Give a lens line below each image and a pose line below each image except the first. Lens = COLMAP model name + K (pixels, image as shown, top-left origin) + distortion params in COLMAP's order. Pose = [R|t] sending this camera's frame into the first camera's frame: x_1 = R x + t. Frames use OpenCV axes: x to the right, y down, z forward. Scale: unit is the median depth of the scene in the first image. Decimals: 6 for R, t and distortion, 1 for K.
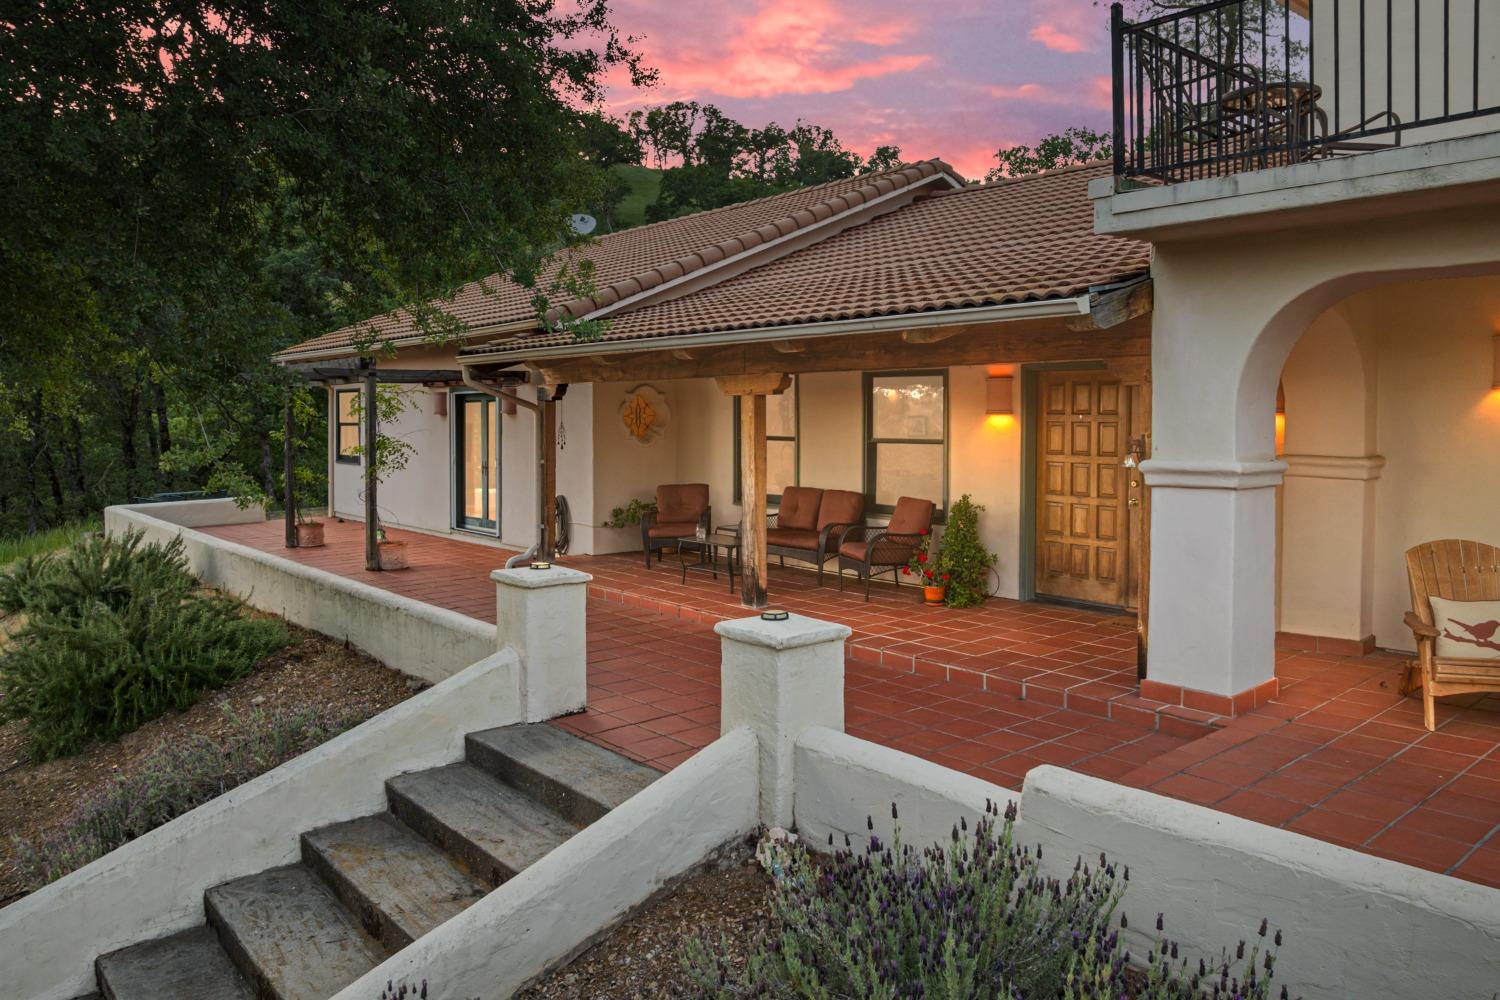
lens RADIAL K [[1083.9, 0, 745.1], [0, 1083.9, 429.6], [0, 0, 1]] dist [-0.000354, -0.068327]
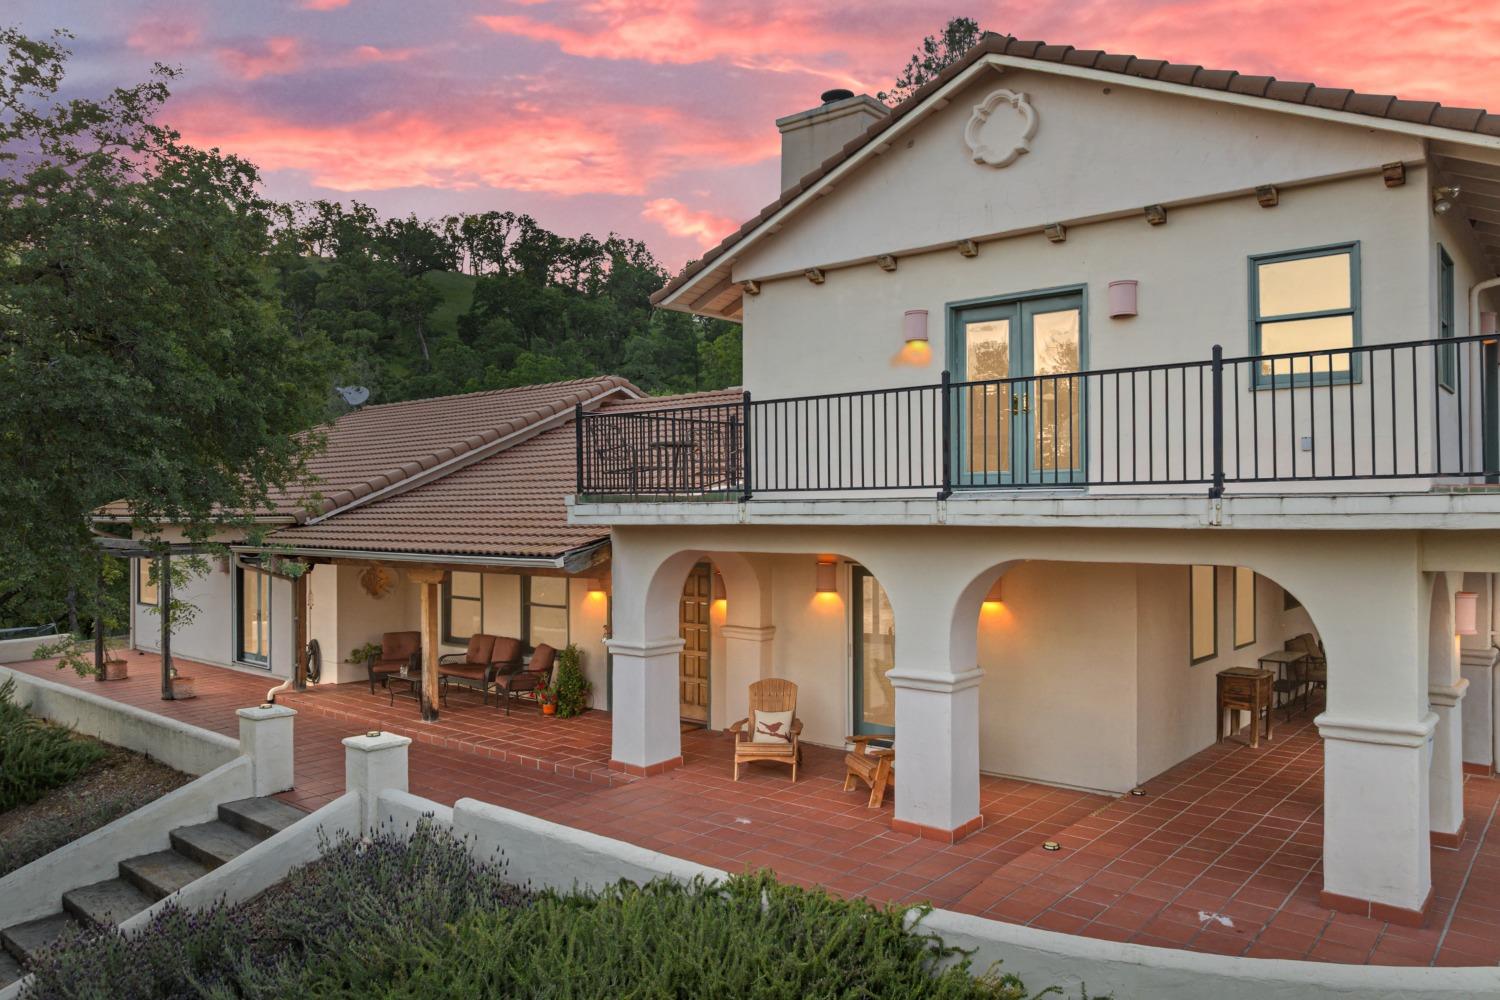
lens RADIAL K [[1057.4, 0, 750.0], [0, 1057.4, 500.0], [0, 0, 1]] dist [-0.054766, 0.027459]
pose [[0.985111, -0.002502, 0.171903, 0.209191], [0.006769, 0.999683, -0.024244, -0.115072], [-0.171788, 0.025046, 0.984816, -0.570269]]
